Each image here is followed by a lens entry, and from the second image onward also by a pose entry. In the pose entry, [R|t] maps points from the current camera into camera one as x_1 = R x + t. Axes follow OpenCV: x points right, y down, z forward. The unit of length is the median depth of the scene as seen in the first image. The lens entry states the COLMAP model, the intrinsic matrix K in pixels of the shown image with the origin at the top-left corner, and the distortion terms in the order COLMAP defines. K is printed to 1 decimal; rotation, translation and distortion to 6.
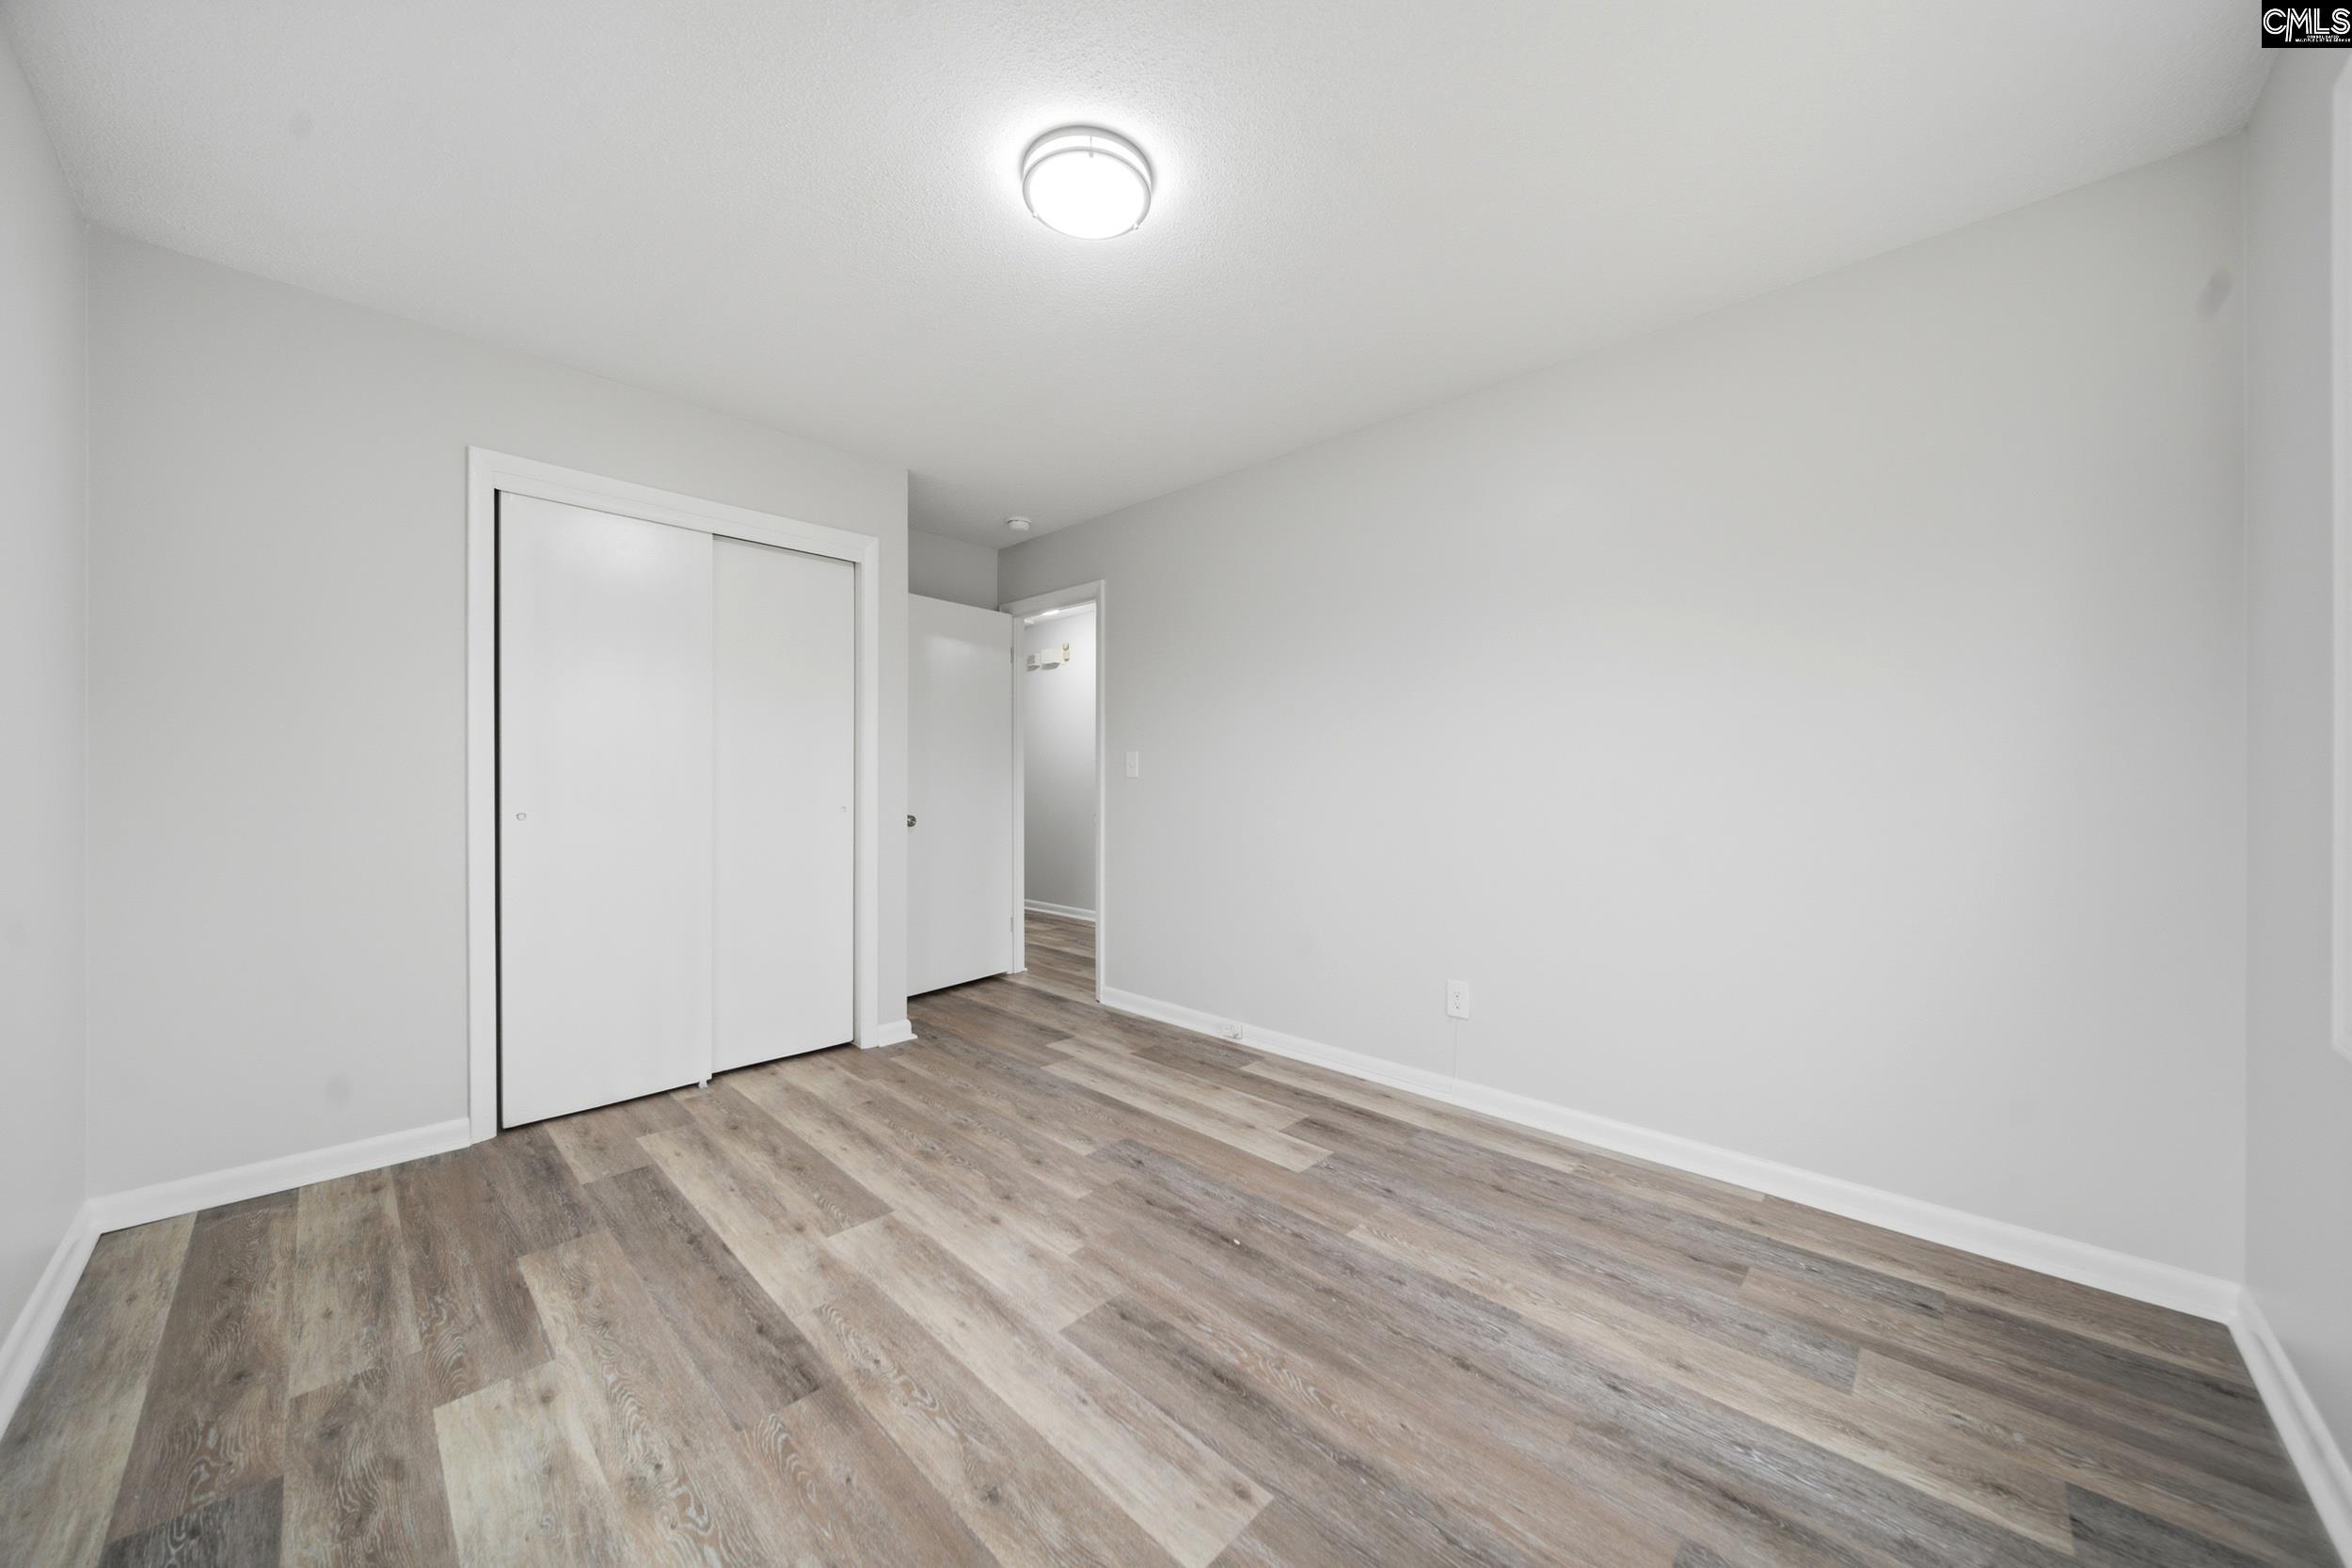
lens RADIAL K [[823.0, 0, 1180.9], [0, 823.0, 780.6], [0, 0, 1]] dist [0.000888, -0.002380]
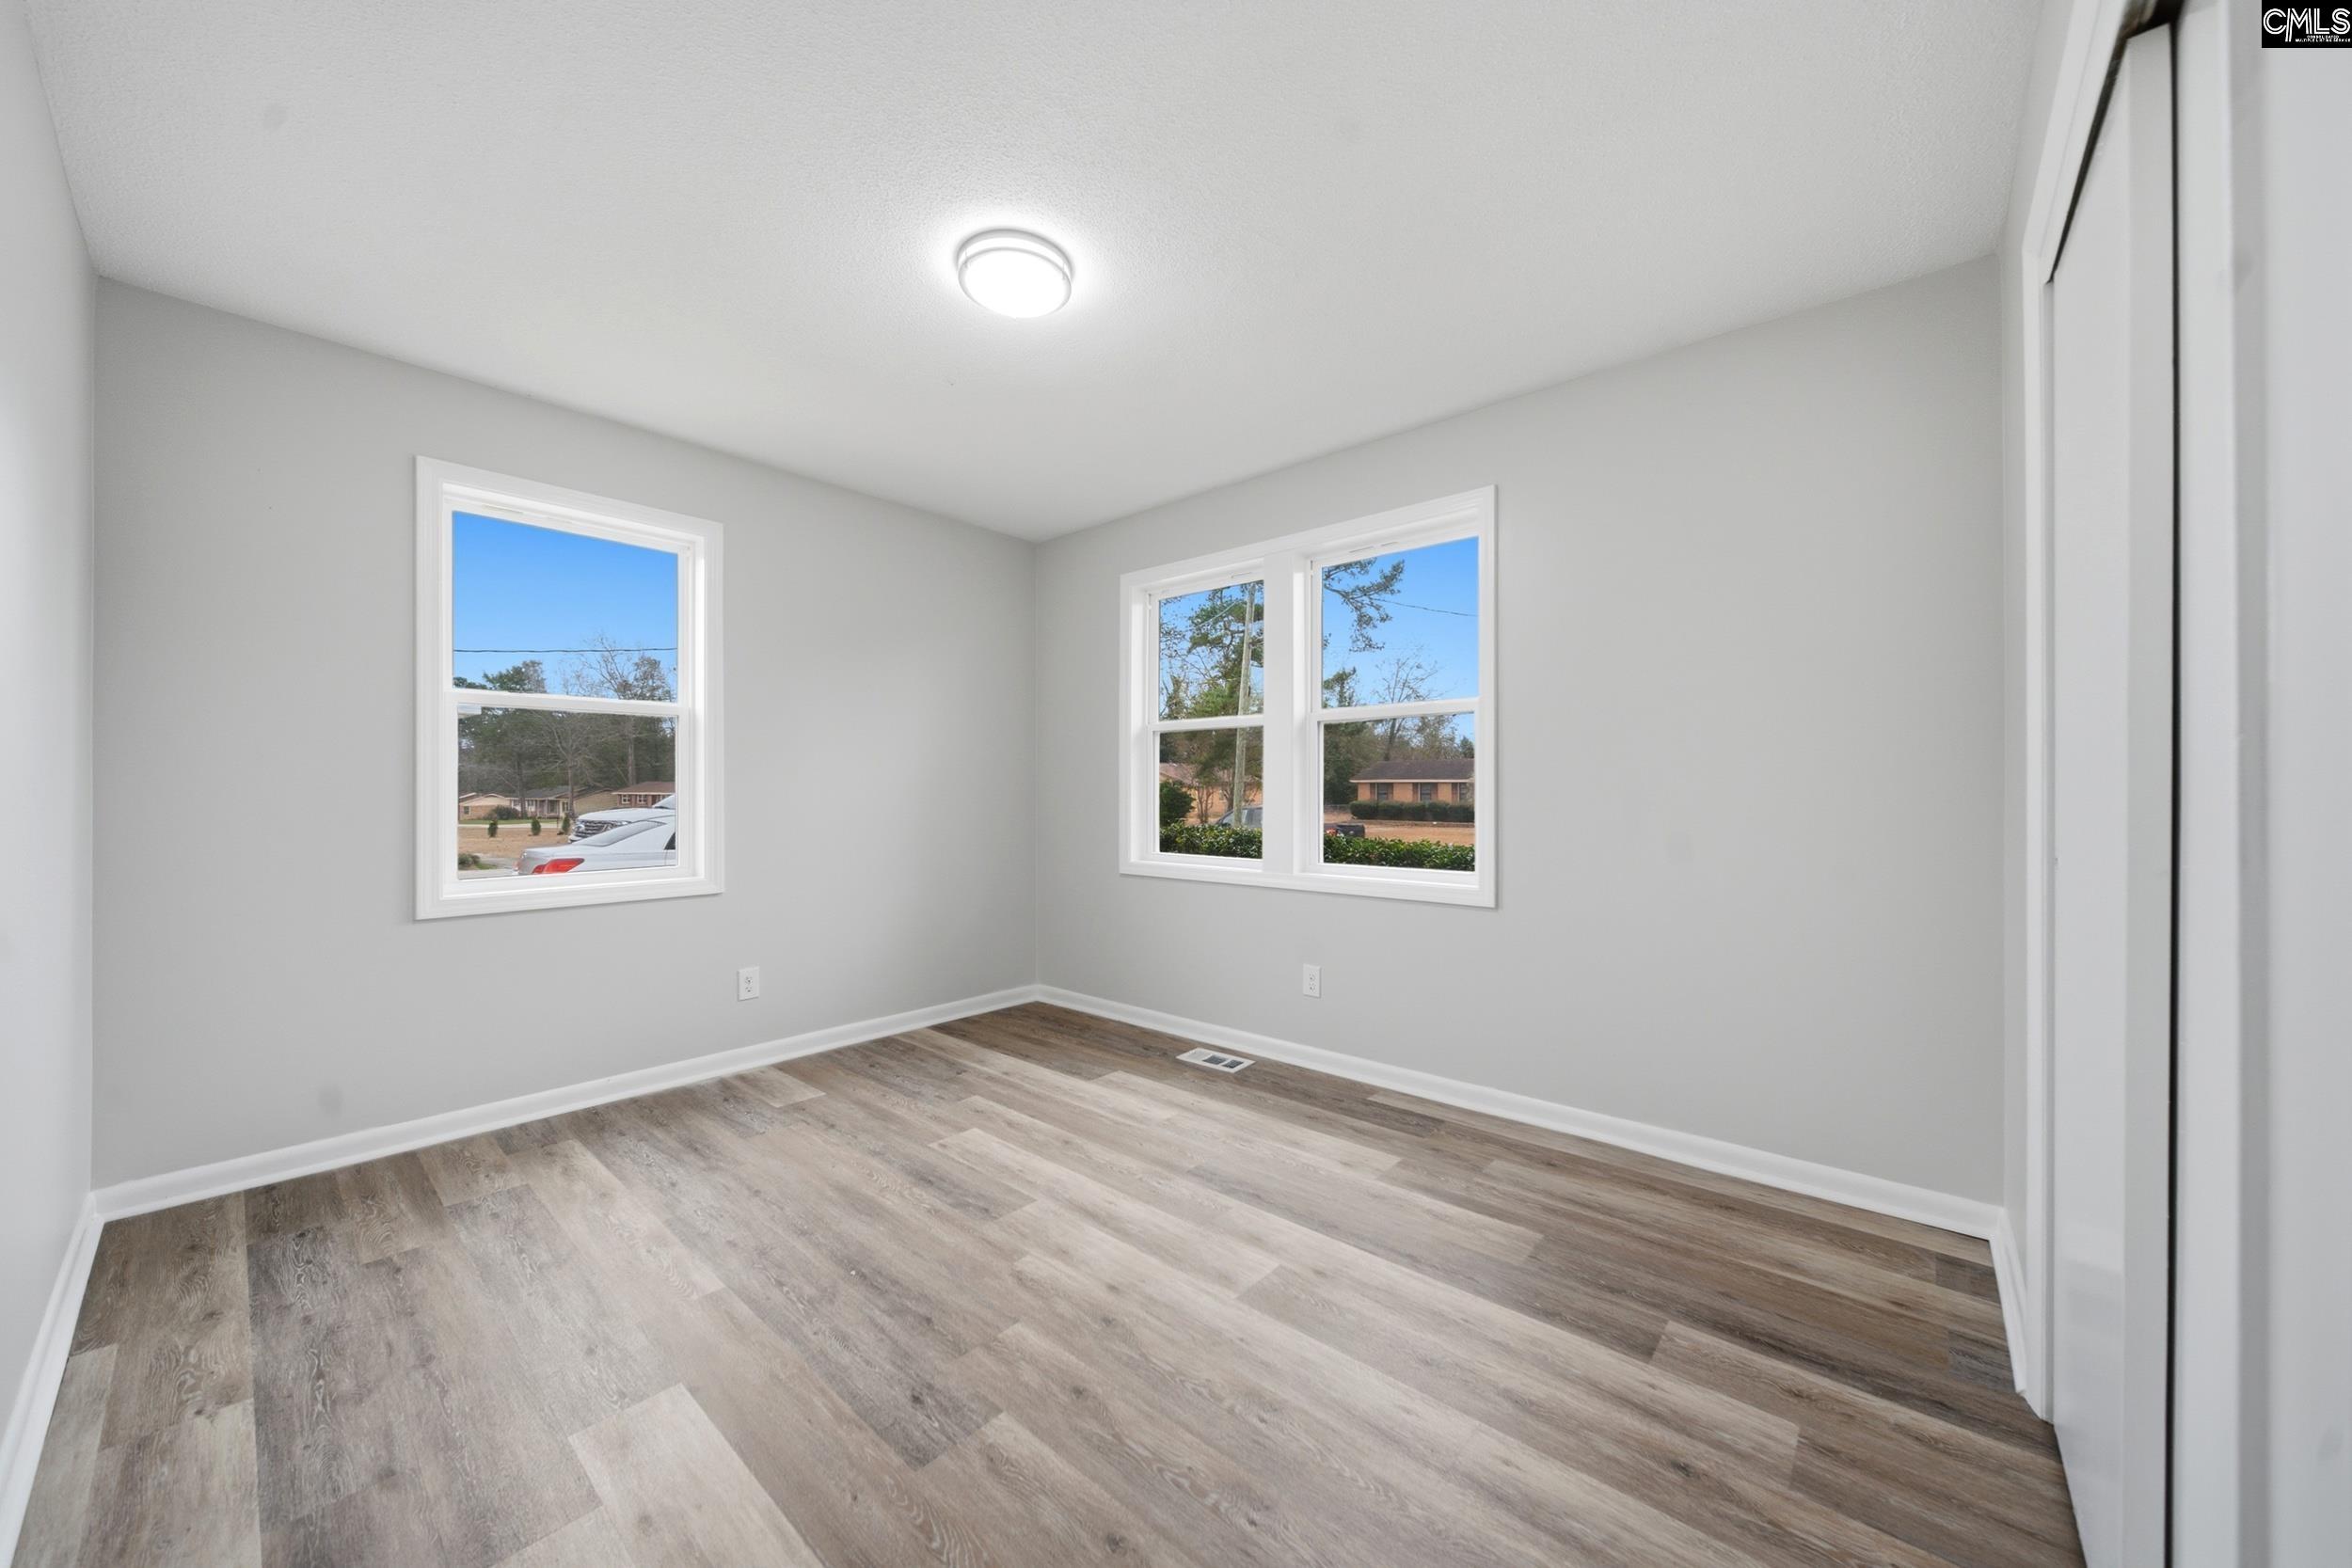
lens RADIAL K [[823.0, 0, 1180.9], [0, 823.0, 780.6], [0, 0, 1]] dist [0.000888, -0.002380]
pose [[-0.998915, -0.002415, -0.046514, -0.289417], [-0.001943, 0.999946, -0.010185, -0.004768], [0.046536, -0.010084, -0.998866, 2.143913]]
